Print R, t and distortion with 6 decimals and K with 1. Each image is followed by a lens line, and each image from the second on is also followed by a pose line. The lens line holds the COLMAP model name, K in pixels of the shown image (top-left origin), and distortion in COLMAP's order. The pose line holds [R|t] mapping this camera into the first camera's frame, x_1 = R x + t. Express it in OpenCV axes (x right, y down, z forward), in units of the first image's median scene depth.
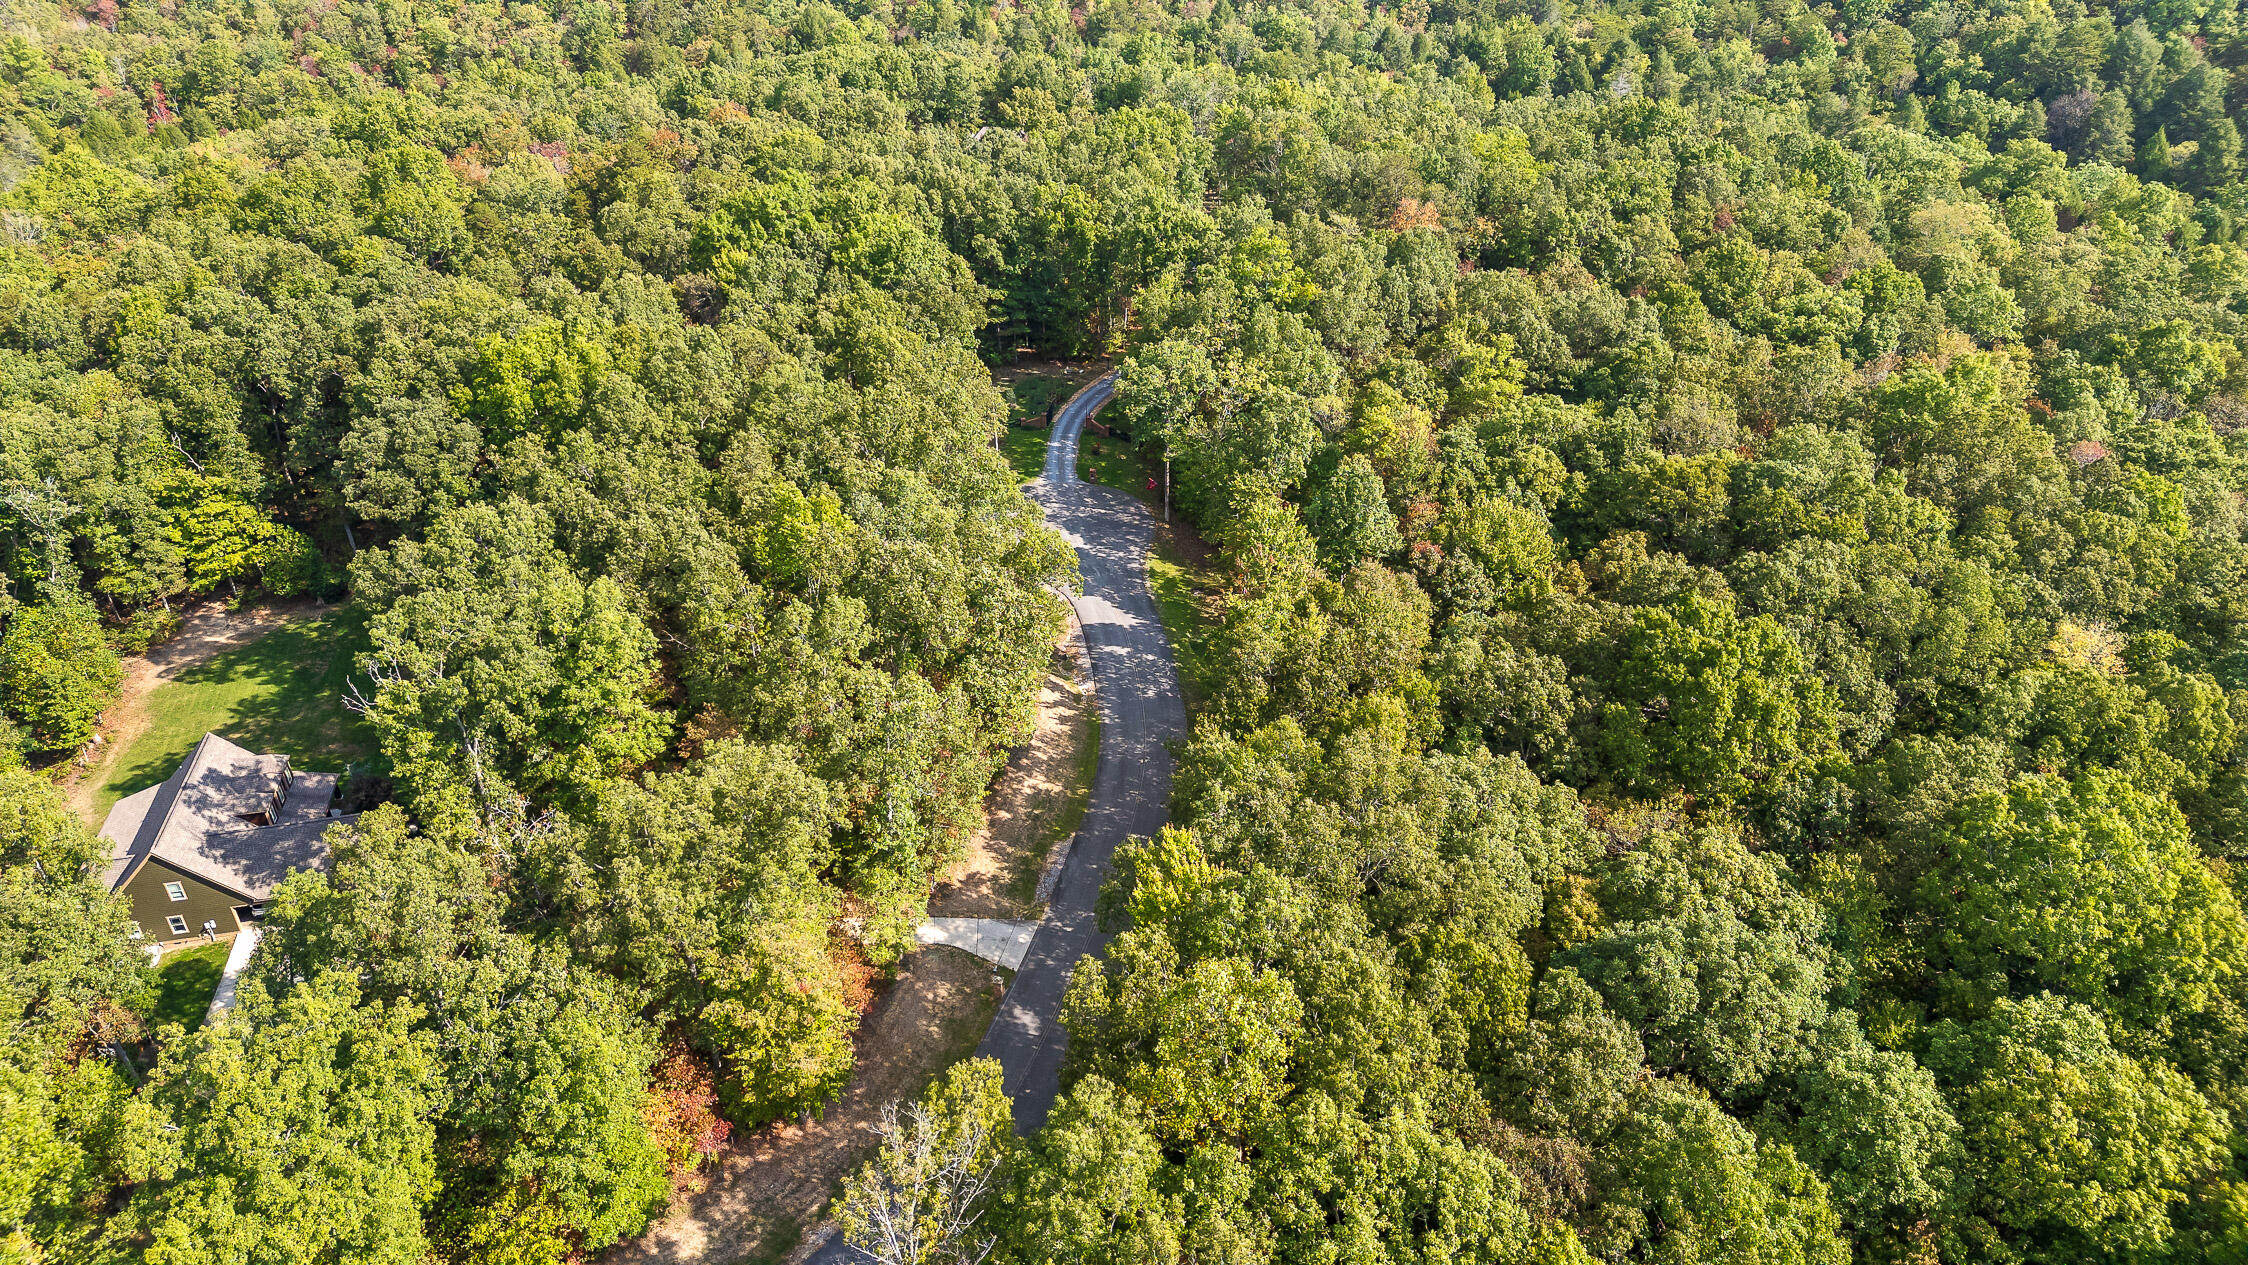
lens RADIAL K [[1563.7, 0, 1124.0], [0, 1563.7, 632.5], [0, 0, 1]] dist [0.089324, -0.097977]
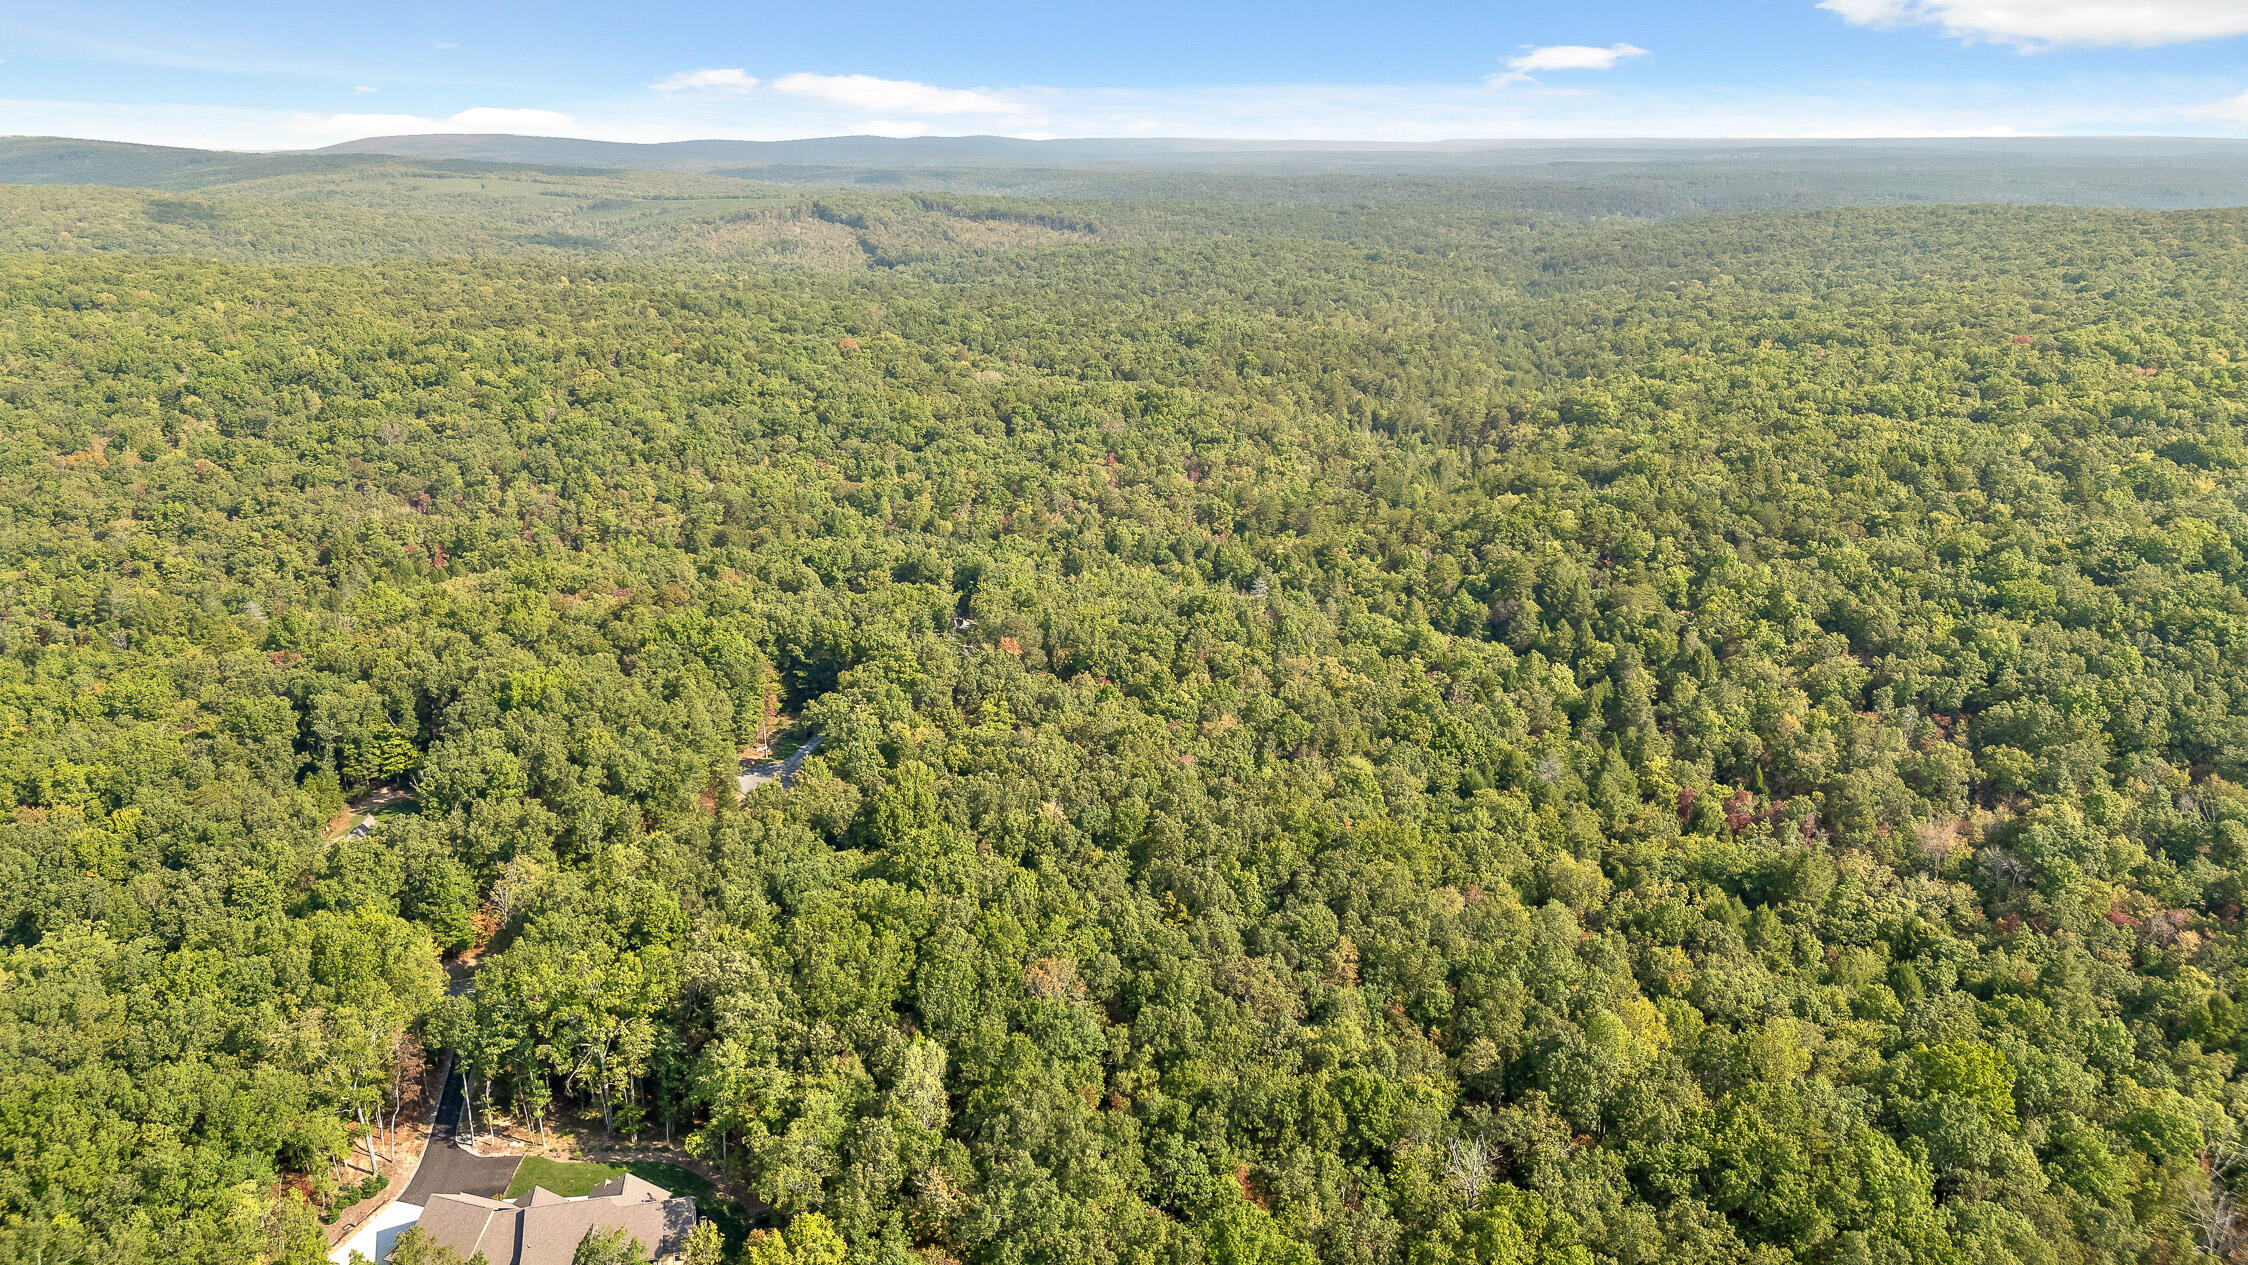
lens RADIAL K [[1556.5, 0, 1124.0], [0, 1556.5, 632.5], [0, 0, 1]] dist [0.070992, -0.093223]
pose [[0.989713, 0.046516, -0.135295, 0.673449], [-0.080695, 0.962389, -0.259415, 0.239725], [0.118140, 0.267664, 0.956242, -0.955163]]
